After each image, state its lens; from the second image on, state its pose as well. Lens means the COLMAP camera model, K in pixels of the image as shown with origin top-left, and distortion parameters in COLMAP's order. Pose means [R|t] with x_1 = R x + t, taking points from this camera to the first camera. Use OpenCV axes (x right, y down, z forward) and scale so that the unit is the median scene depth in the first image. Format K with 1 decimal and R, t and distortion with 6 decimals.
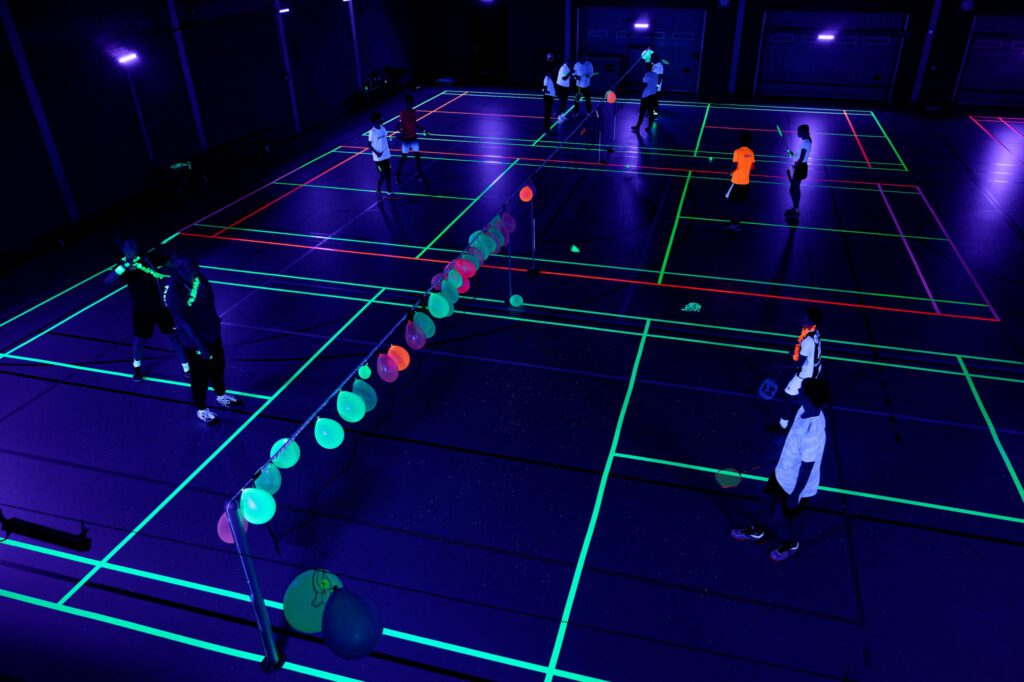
lens RADIAL K [[709.0, 0, 537.9], [0, 709.0, 345.5], [0, 0, 1]] dist [-0.003278, 0.005599]
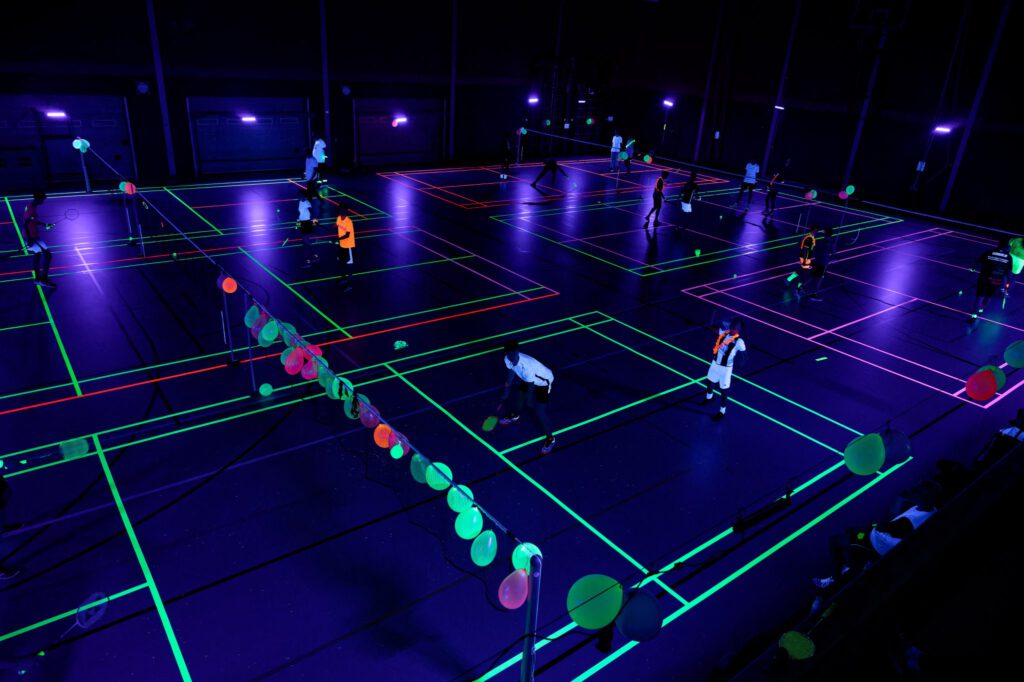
lens RADIAL K [[688.6, 0, 525.9], [0, 688.6, 334.7], [0, 0, 1]] dist [0.000542, 0.004782]
pose [[0.595127, -0.272658, 0.755964, -0.246697], [0.350220, 0.934653, 0.061399, -0.032294], [-0.723305, 0.228213, 0.651727, 0.057395]]
